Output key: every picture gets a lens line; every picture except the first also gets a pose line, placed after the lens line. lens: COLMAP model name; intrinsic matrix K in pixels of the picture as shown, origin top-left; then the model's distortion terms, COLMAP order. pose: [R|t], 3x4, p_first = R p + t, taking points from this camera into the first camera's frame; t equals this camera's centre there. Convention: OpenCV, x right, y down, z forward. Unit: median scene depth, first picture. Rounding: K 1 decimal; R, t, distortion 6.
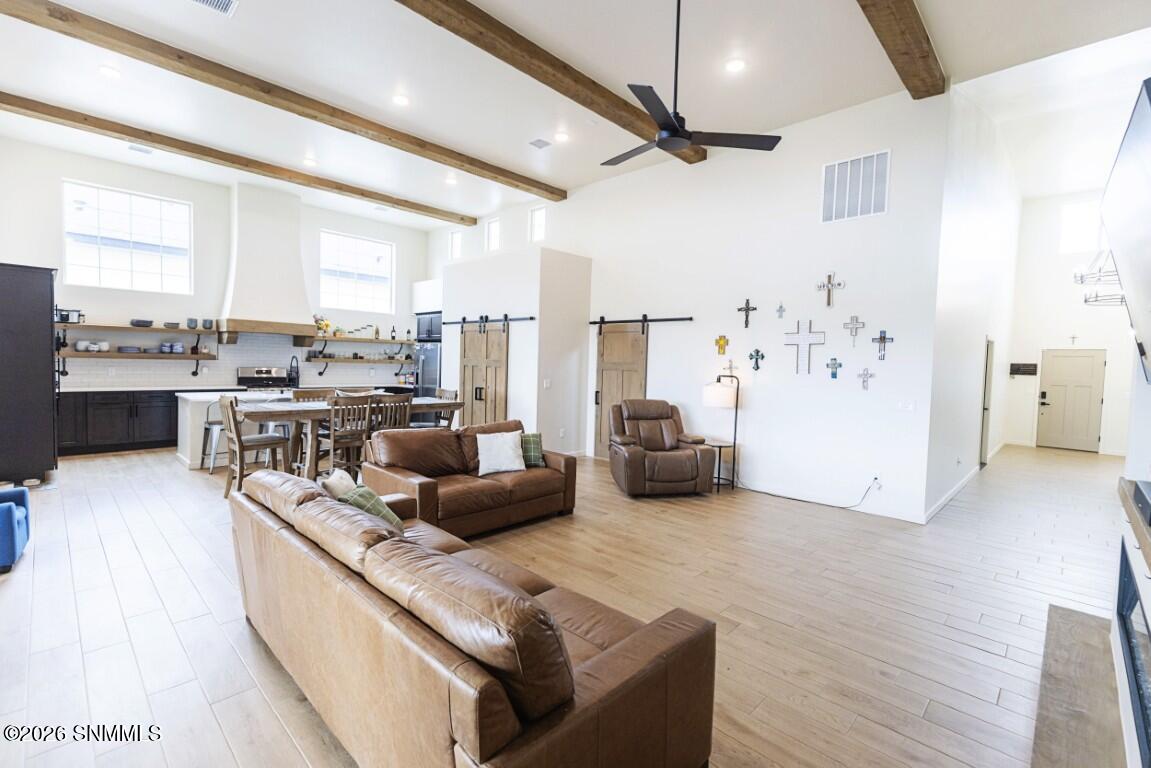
lens RADIAL K [[515.2, 0, 573.6], [0, 515.2, 382.4], [0, 0, 1]] dist [0.006625, 0.000635]
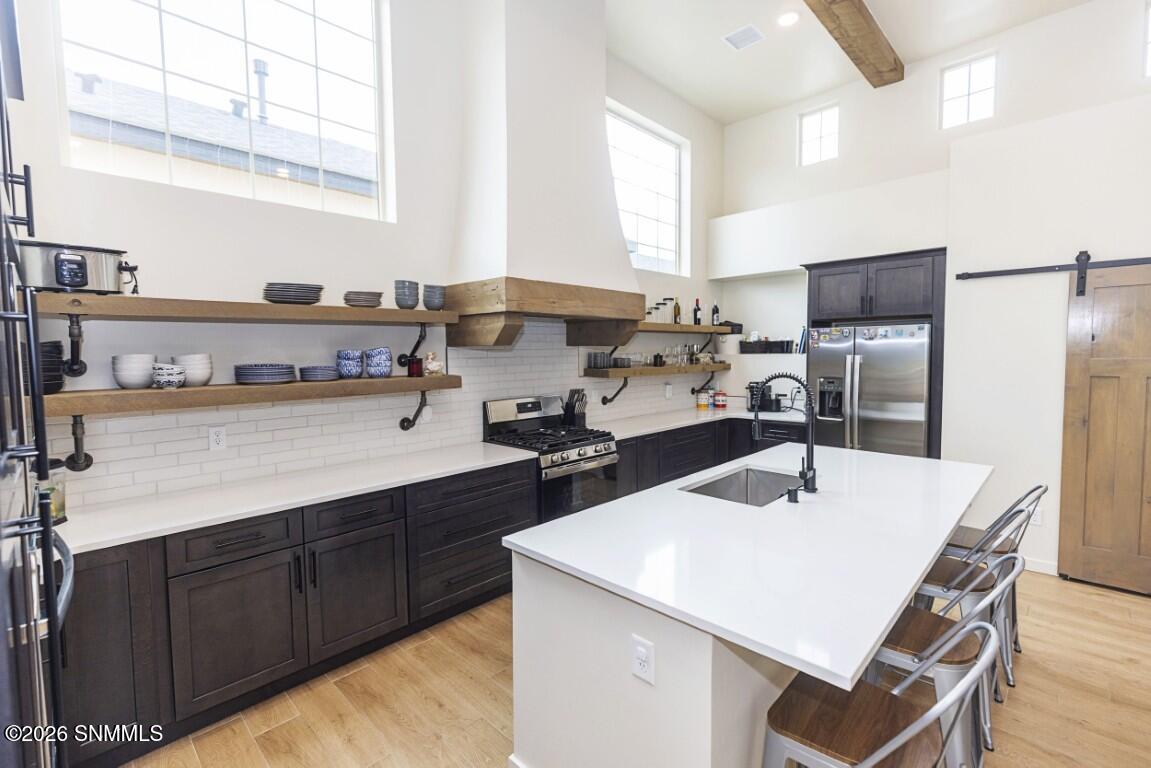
lens RADIAL K [[515.2, 0, 573.6], [0, 515.2, 378.9], [0, 0, 1]] dist [0.006625, 0.000635]
pose [[0.999232, -0.039189, -0.000791, -0.666815], [0.039196, 0.999155, 0.012335, -0.056551], [0.000307, -0.012356, 0.999924, 0.673343]]
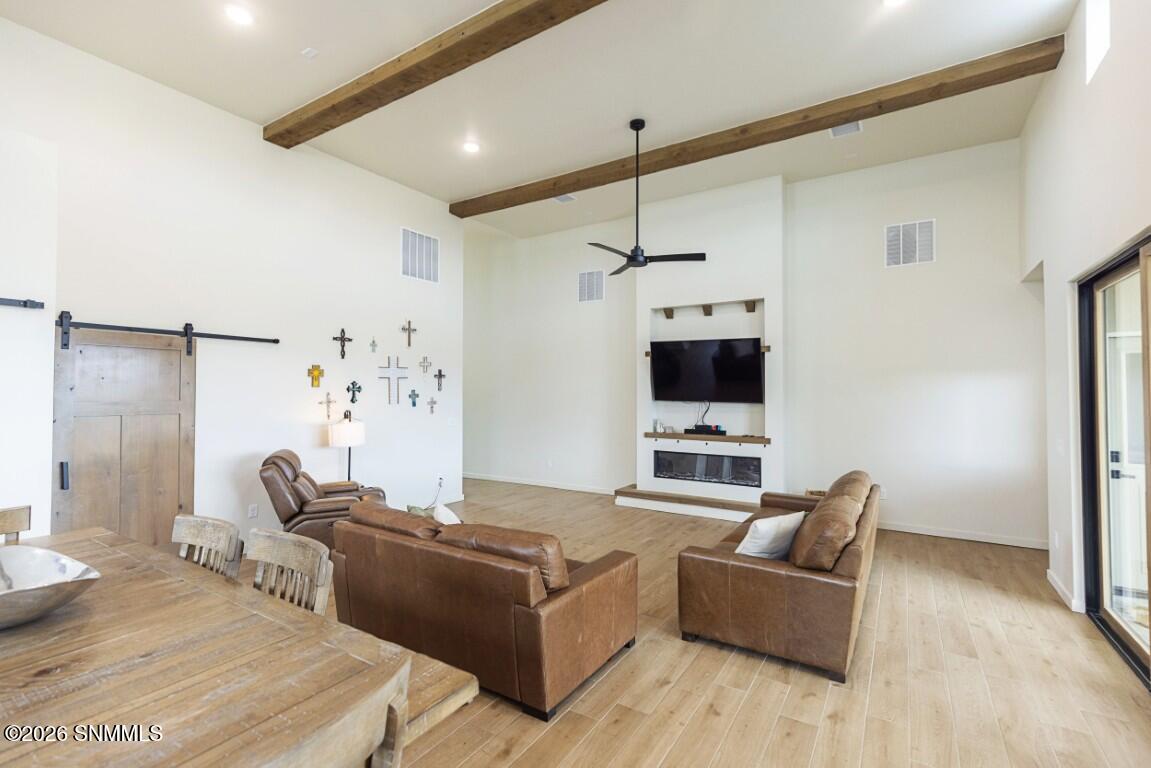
lens RADIAL K [[515.2, 0, 576.9], [0, 515.2, 384.6], [0, 0, 1]] dist [0.006625, 0.000635]
pose [[-0.198270, -0.012022, 0.980074, -0.551852], [0.035373, 0.999186, 0.019413, -0.050118], [-0.979509, 0.038517, -0.197683, 0.624691]]
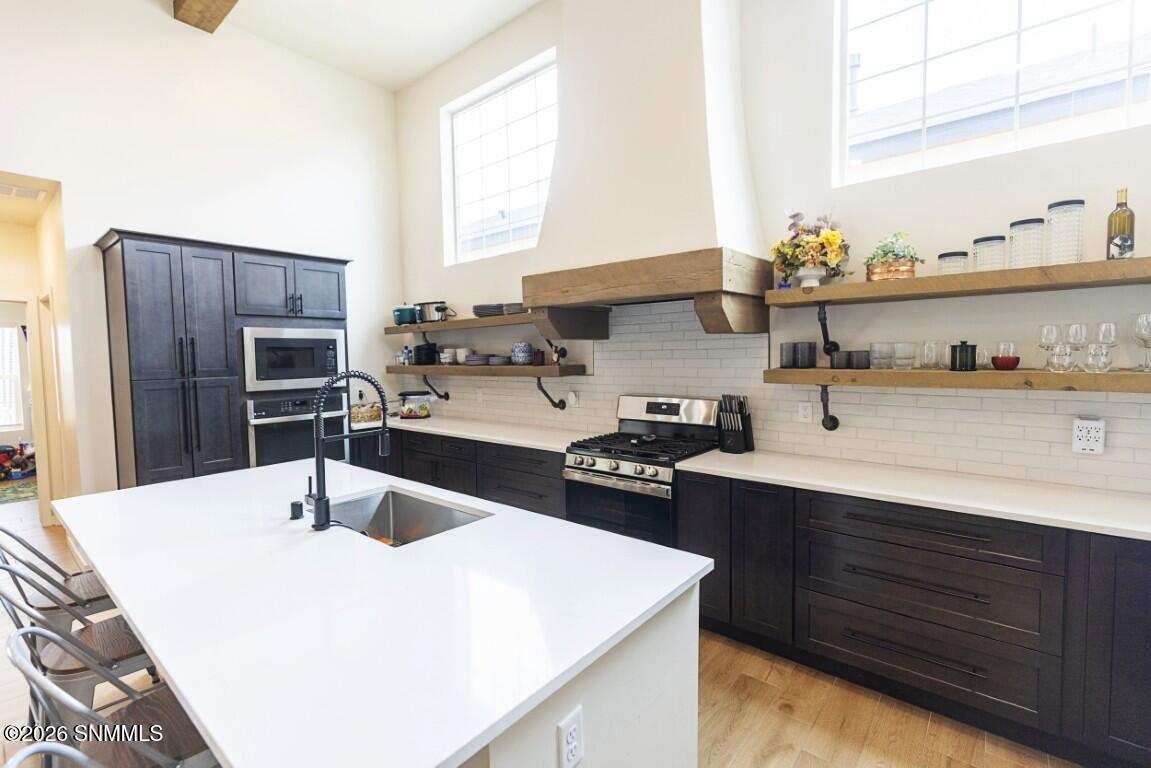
lens RADIAL K [[515.2, 0, 557.7], [0, 515.2, 377.6], [0, 0, 1]] dist [0.006625, 0.000635]
pose [[0.061413, 0.029596, -0.997674, -0.278031], [-0.012477, 0.999505, 0.028882, -0.061796], [0.998034, 0.010674, 0.061752, 1.069872]]
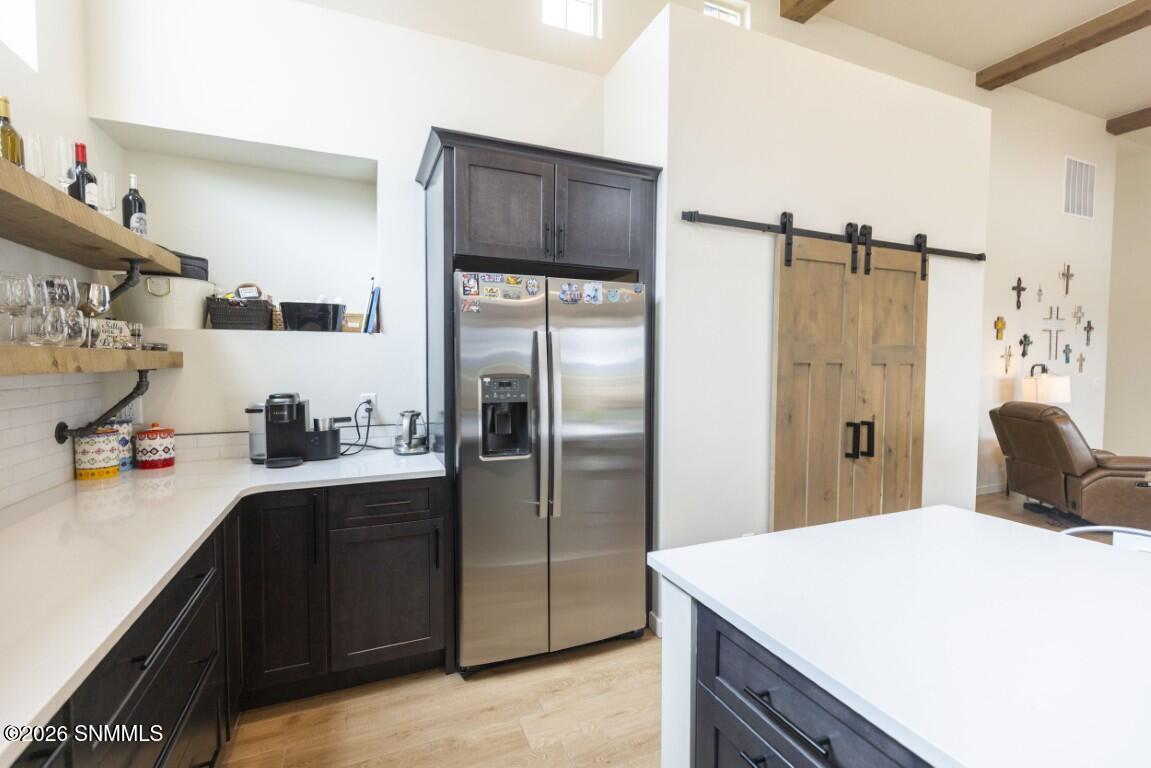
lens RADIAL K [[515.2, 0, 585.1], [0, 515.2, 380.0], [0, 0, 1]] dist [0.006625, 0.000635]
pose [[0.372186, -0.058597, 0.926307, -0.627387], [0.044210, 0.997992, 0.045368, -0.047666], [-0.927105, 0.024067, 0.374029, 1.105840]]
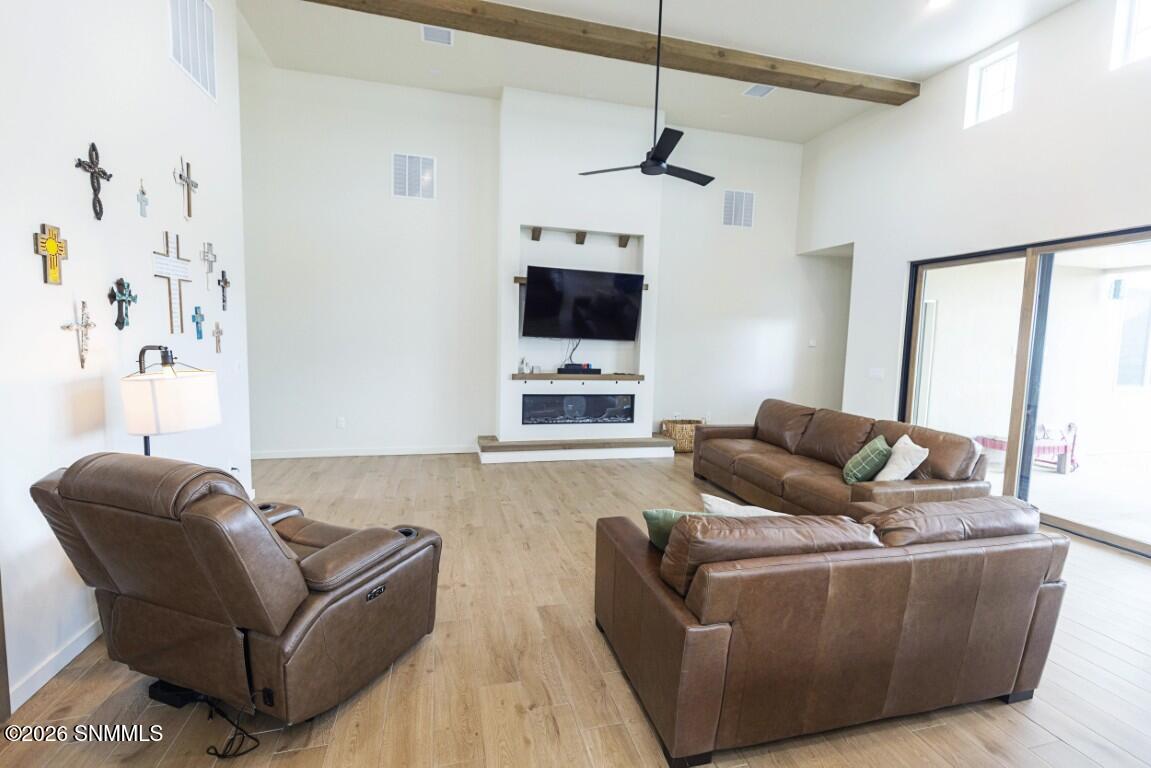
lens RADIAL K [[515.2, 0, 576.7], [0, 515.2, 384.7], [0, 0, 1]] dist [0.006625, 0.000635]
pose [[-0.855816, -0.099086, 0.507702, -0.149394], [-0.029541, 0.989243, 0.143270, -0.040476], [-0.516436, 0.107615, -0.849537, 0.942377]]
